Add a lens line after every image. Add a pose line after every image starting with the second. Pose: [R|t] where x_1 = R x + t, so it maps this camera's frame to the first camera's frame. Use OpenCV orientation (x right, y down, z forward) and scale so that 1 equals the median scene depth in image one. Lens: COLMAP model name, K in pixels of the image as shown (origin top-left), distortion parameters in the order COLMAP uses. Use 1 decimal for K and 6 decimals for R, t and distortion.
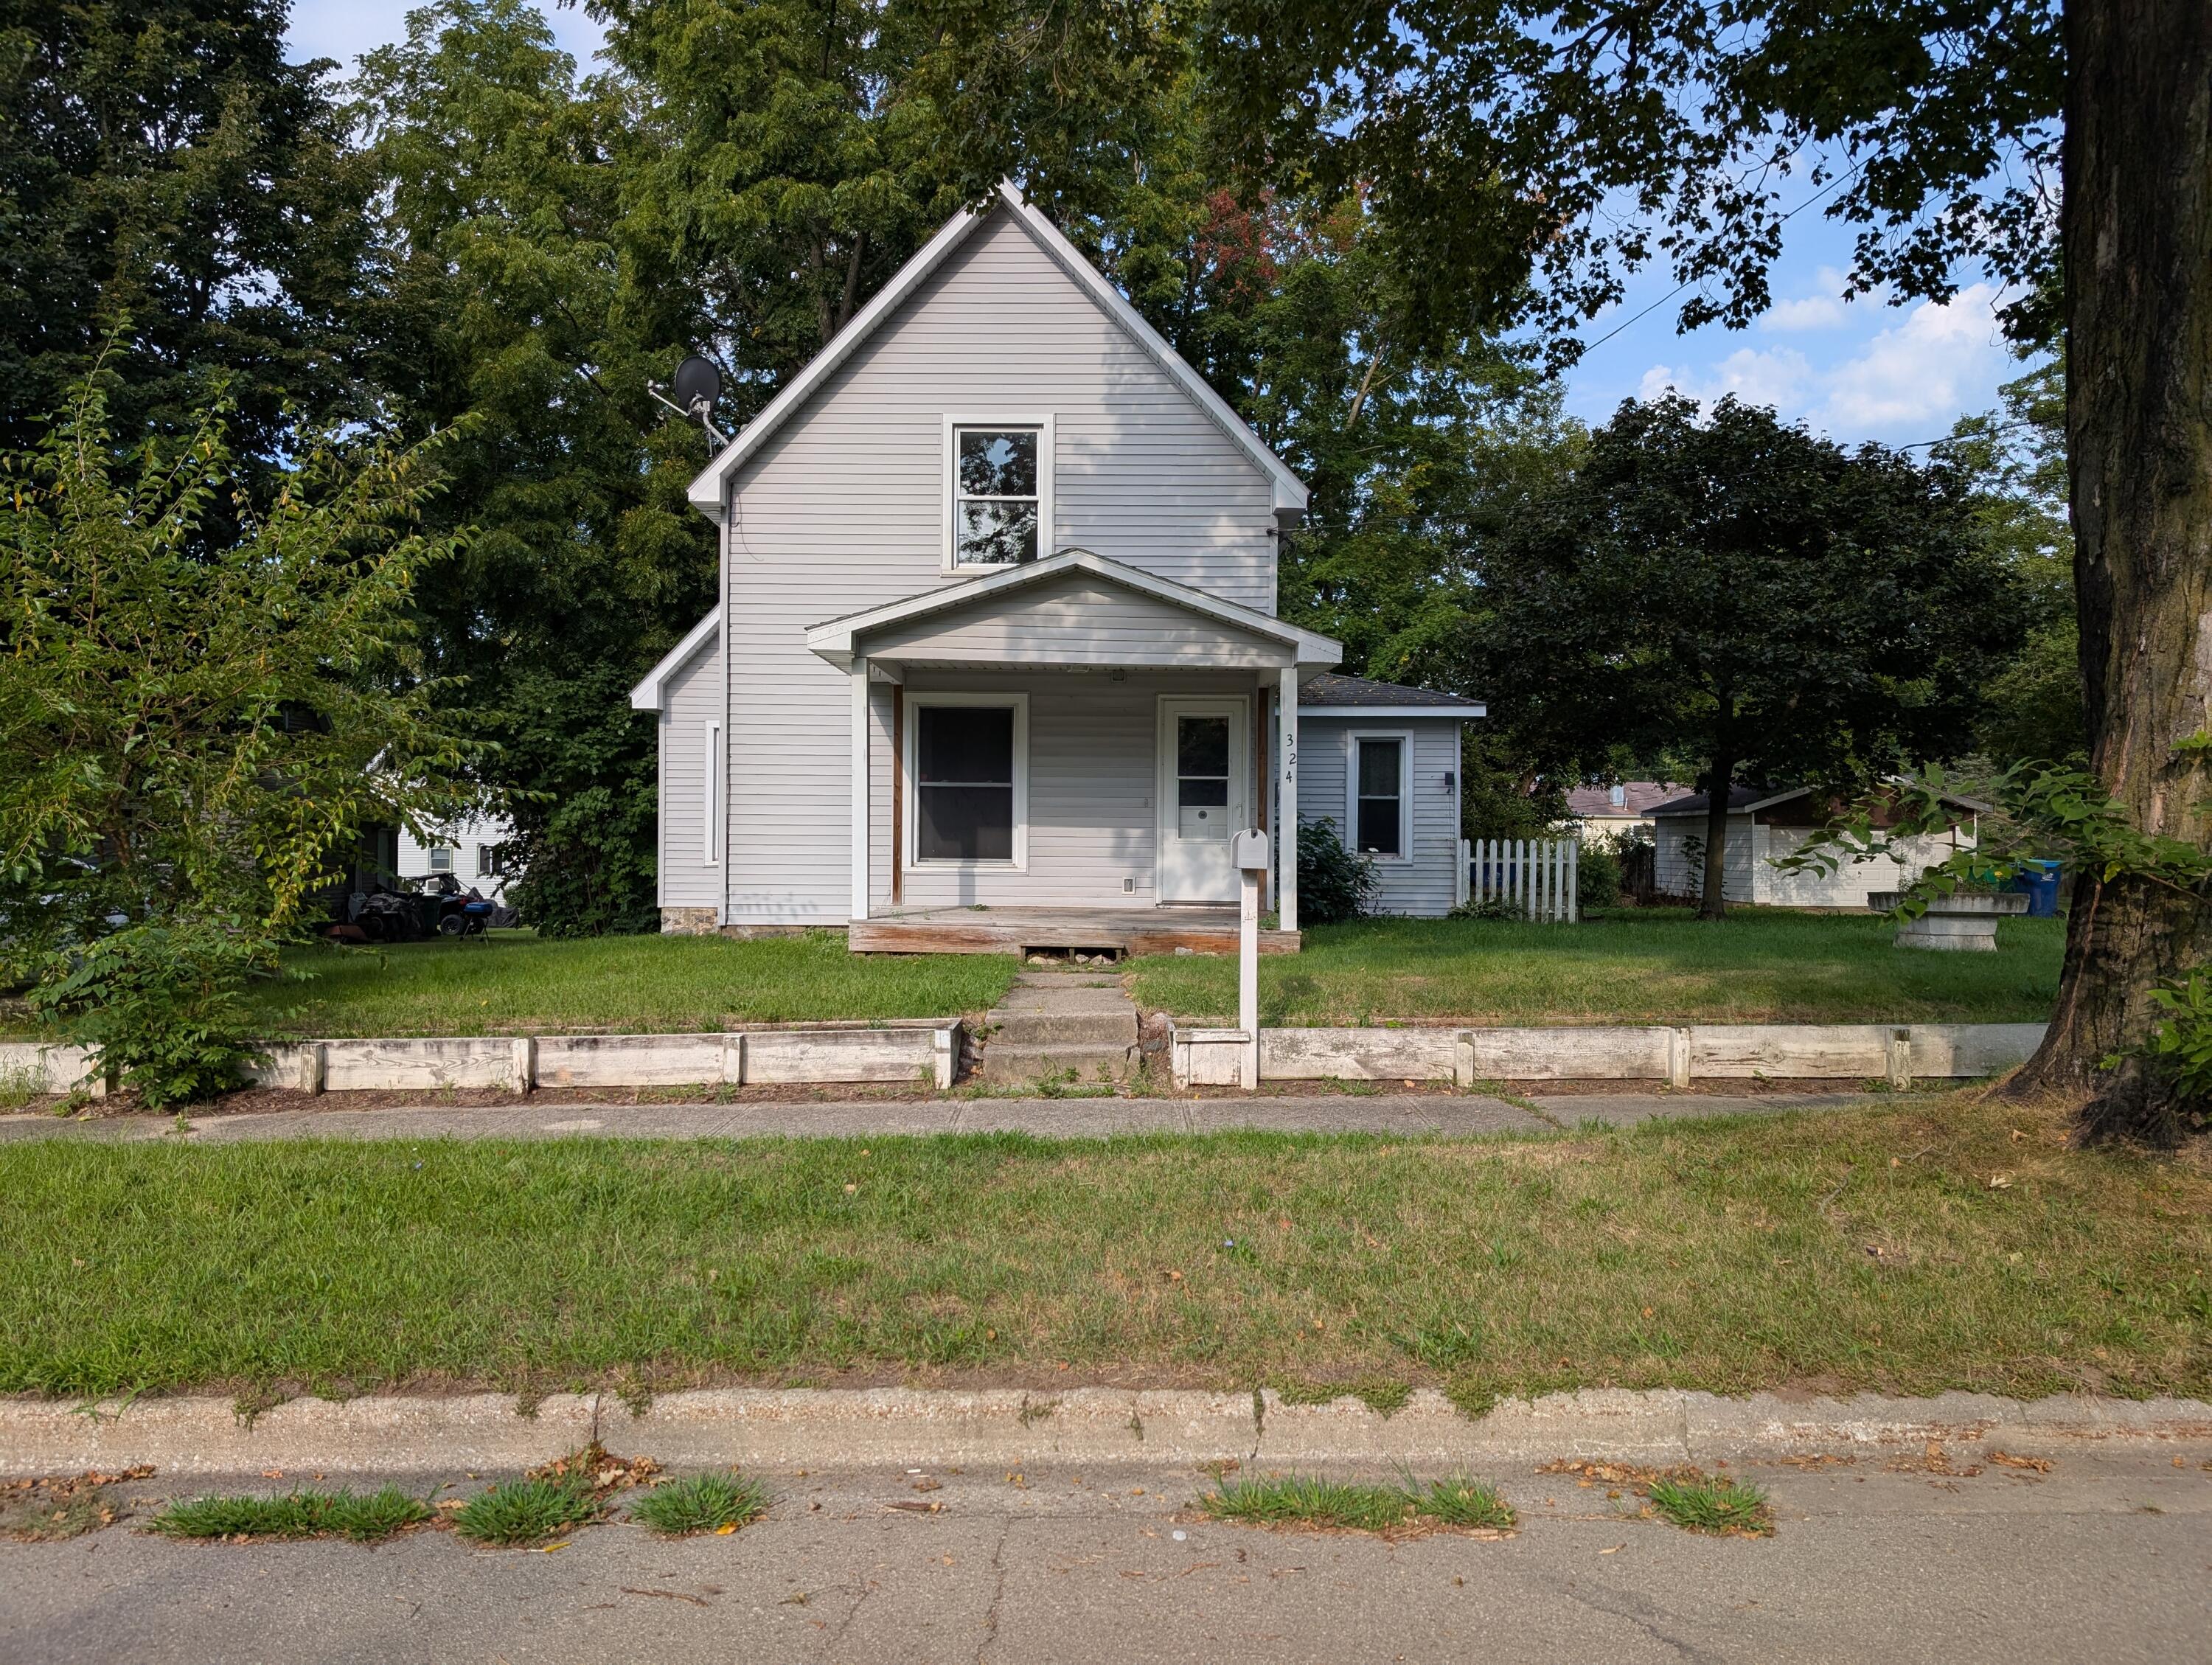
lens RADIAL K [[1581.5, 0, 1106.5], [0, 1581.5, 833.1], [0, 0, 1]] dist [0.023707, -0.008300]
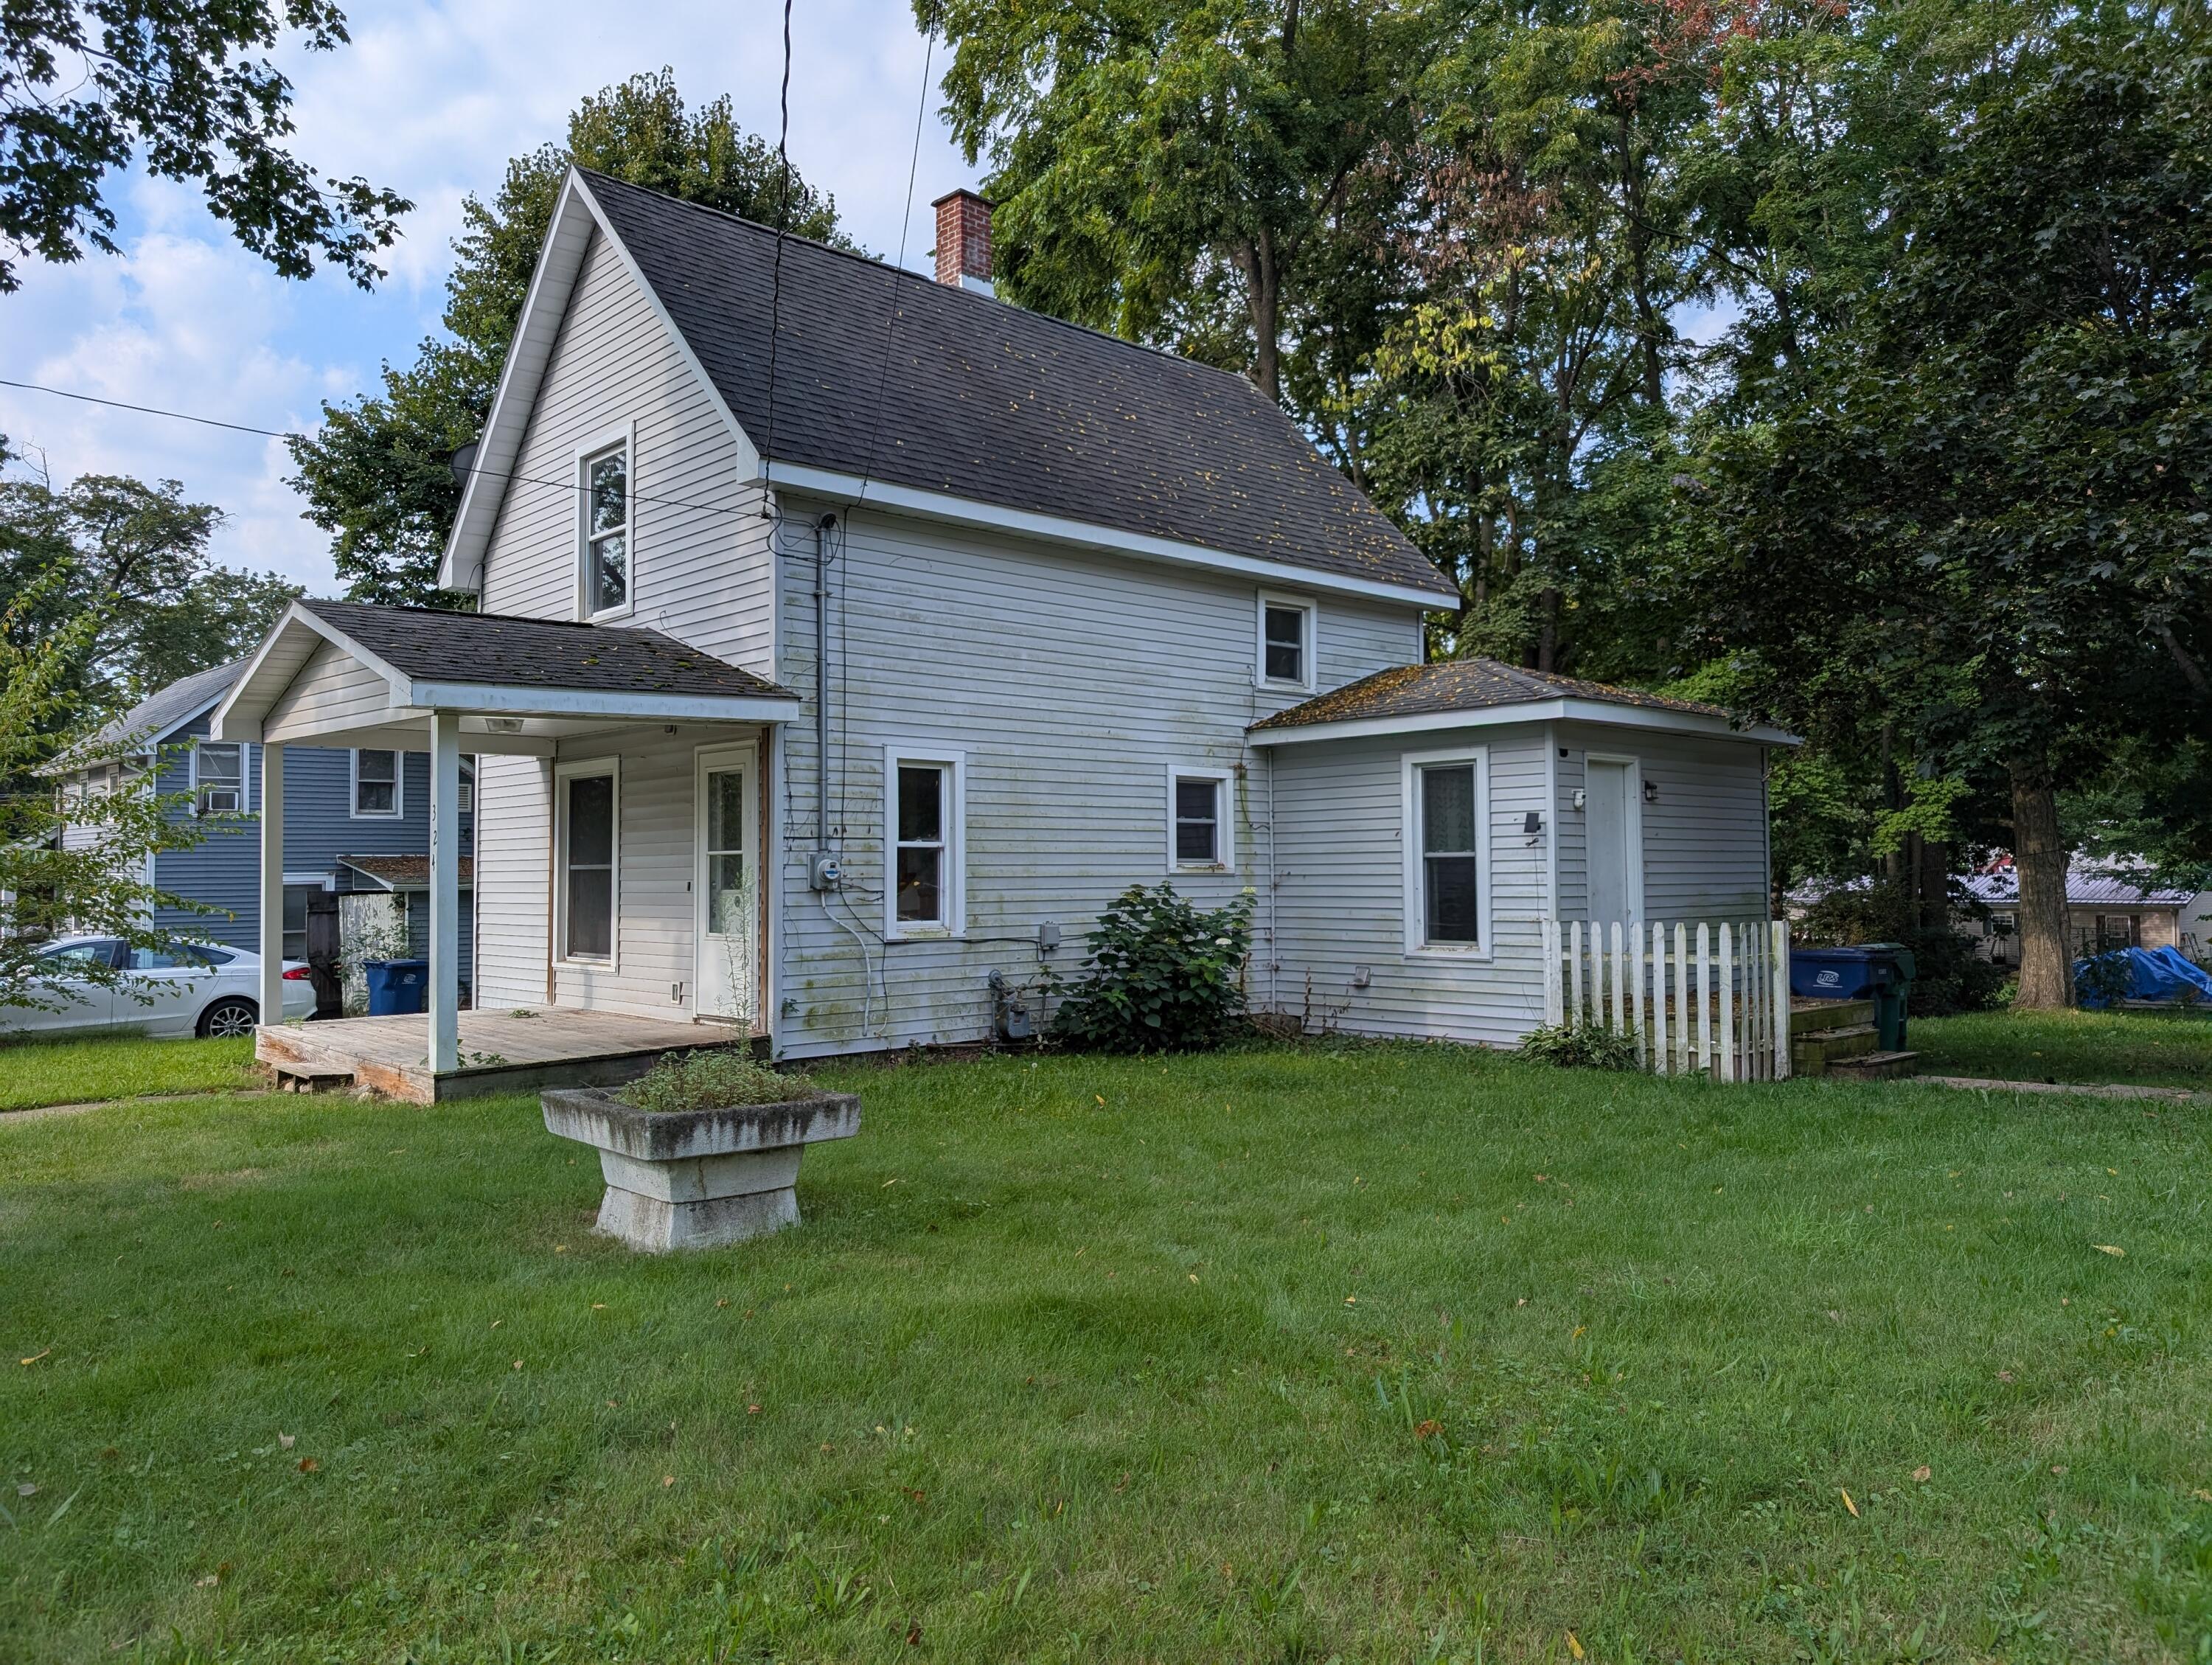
lens RADIAL K [[1581.5, 0, 1107.4], [0, 1581.5, 834.0], [0, 0, 1]] dist [0.023707, -0.008300]
pose [[0.685478, -0.032715, -0.727358, 0.551961], [0.014427, 0.999404, -0.031355, -0.012765], [0.727951, 0.010999, 0.685541, 0.458647]]
